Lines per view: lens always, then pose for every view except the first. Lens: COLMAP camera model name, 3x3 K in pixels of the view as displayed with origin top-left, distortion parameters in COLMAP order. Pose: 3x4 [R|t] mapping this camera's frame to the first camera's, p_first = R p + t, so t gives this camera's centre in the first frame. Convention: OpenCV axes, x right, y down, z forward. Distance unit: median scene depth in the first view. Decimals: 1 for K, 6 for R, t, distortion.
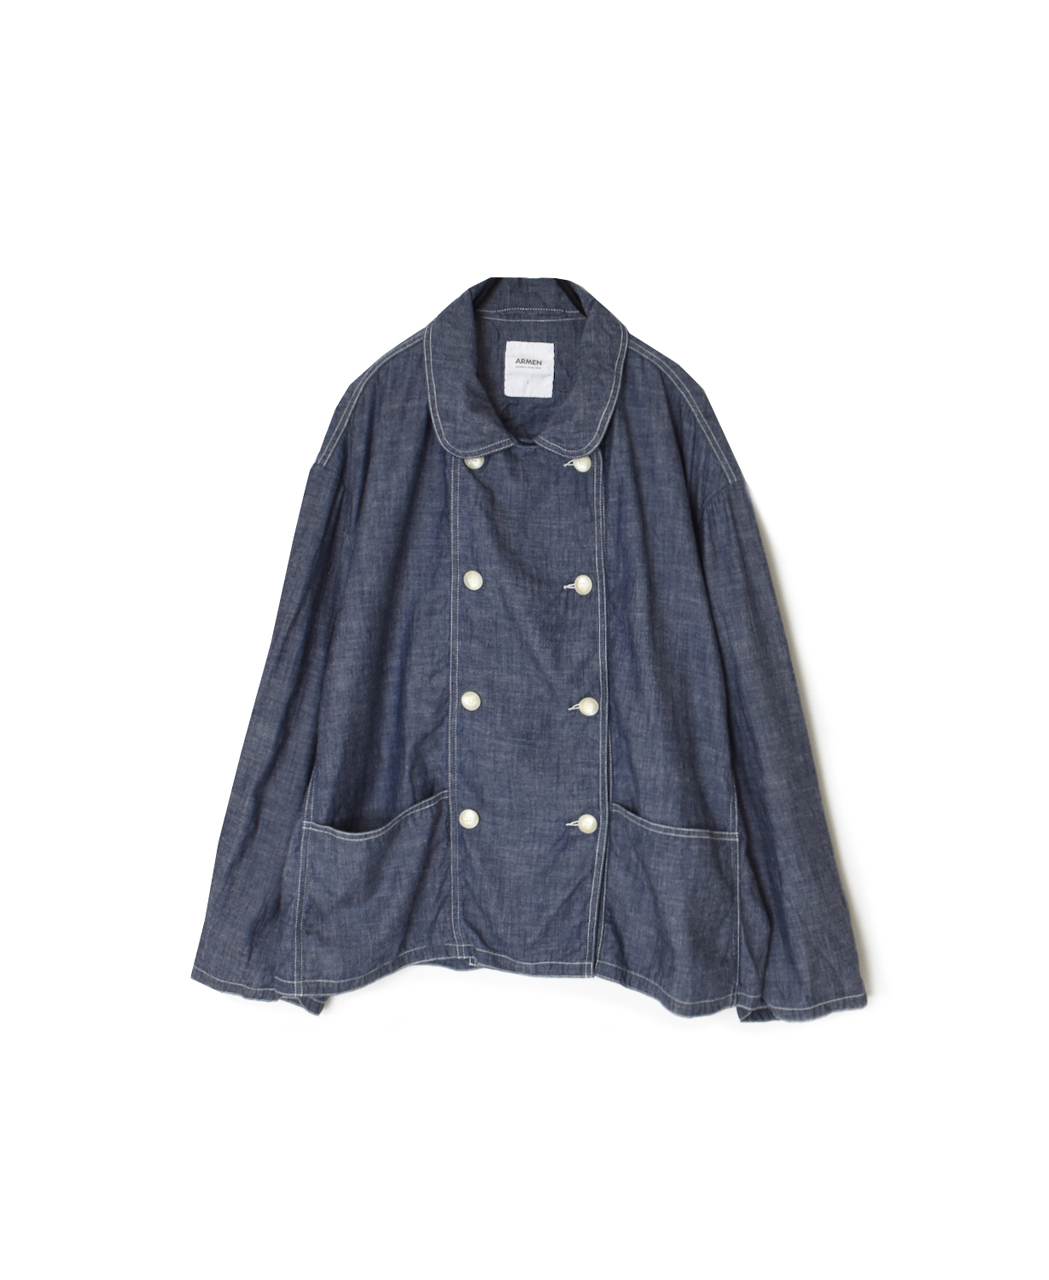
lens RADIAL K [[1272.2, 0, 524.5], [0, 1272.2, 640.0], [0, 0, 1]] dist [-0.098436, -0.003590]
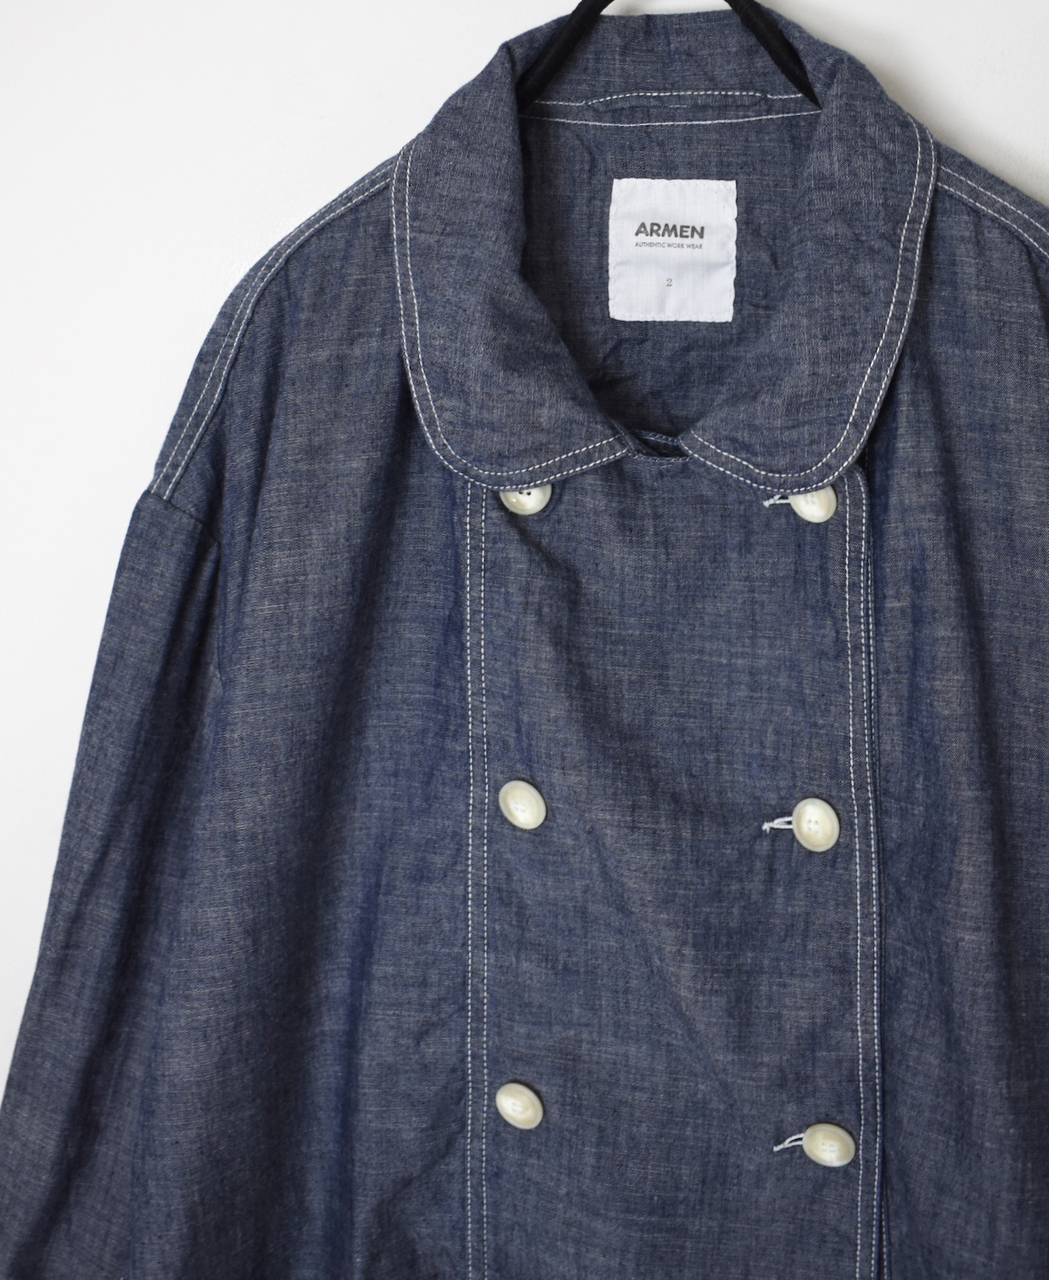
lens RADIAL K [[1505.4, 0, 524.1], [0, 1505.4, 423.6], [0, 0, 1]] dist [-0.062536, -0.027575]
pose [[0.981457, -0.002078, -0.191673, 0.046831], [-0.009663, 0.998134, -0.060297, -0.133763], [0.191441, 0.061031, 0.979605, 0.550112]]
